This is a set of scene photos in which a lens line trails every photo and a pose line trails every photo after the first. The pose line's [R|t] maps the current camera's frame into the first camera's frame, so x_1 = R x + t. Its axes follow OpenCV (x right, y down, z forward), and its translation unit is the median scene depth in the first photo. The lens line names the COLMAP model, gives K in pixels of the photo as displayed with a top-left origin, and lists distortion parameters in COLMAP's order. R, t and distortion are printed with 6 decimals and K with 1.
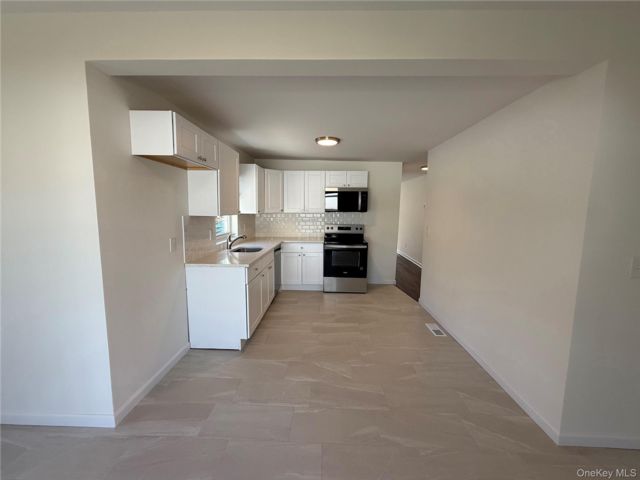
lens RADIAL K [[257.3, 0, 319.6], [0, 257.3, 238.1], [0, 0, 1]] dist [0.000699, 0.000053]
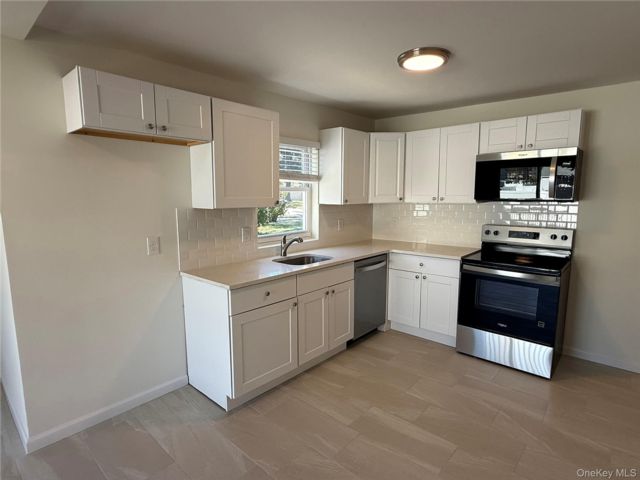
lens RADIAL K [[343.4, 0, 320.6], [0, 343.4, 241.2], [0, 0, 1]] dist [-0.004867, -0.001230]
pose [[0.770913, 0.070517, -0.633025, 0.238329], [-0.060416, 0.997467, 0.037539, -0.029652], [0.634069, 0.009305, 0.773220, 0.273469]]
